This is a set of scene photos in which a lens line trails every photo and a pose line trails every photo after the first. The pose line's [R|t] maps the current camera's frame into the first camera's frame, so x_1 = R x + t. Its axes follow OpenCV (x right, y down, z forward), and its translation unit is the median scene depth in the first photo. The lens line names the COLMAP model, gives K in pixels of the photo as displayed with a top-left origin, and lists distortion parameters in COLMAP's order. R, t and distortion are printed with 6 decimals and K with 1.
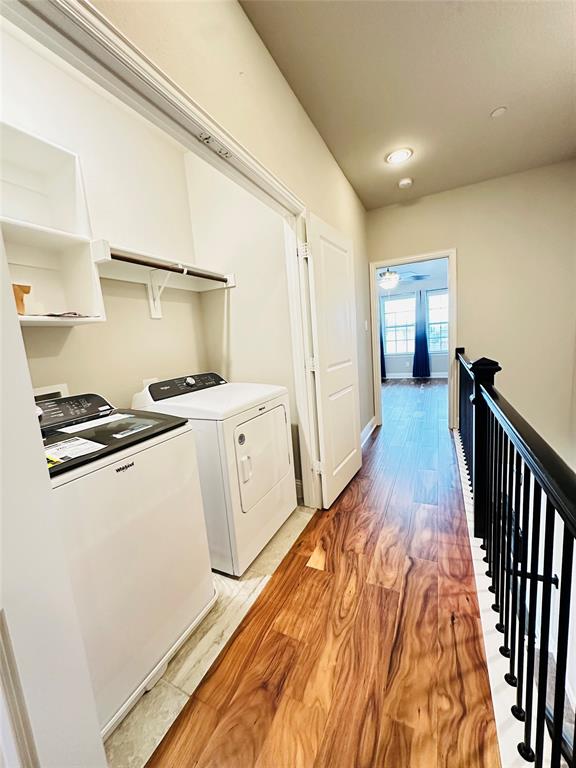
lens RADIAL K [[305.9, 0, 289.0], [0, 305.9, 382.1], [0, 0, 1]] dist [-0.002171, 0.000595]
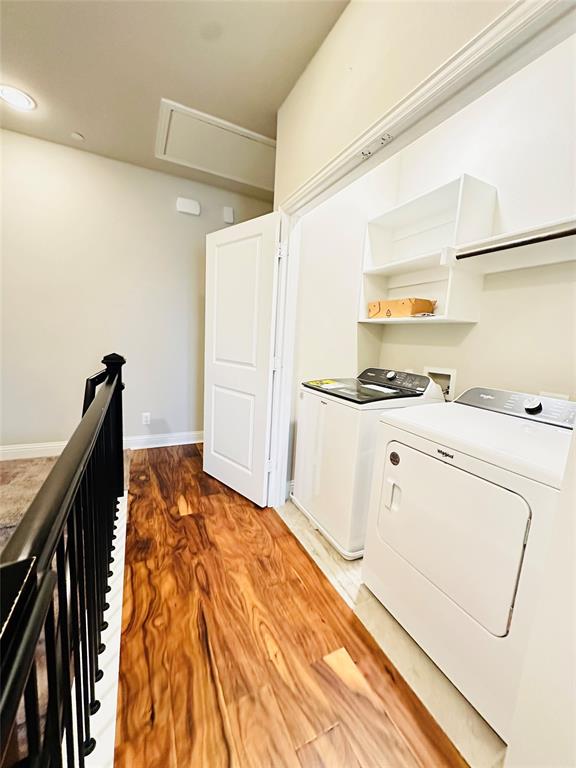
lens RADIAL K [[305.9, 0, 288.6], [0, 305.9, 382.0], [0, 0, 1]] dist [-0.002171, 0.000595]
pose [[-0.619267, 0.150834, -0.770557, 0.755695], [-0.119970, 0.951675, 0.282703, -0.254170], [0.775961, 0.267513, -0.571245, 1.415896]]
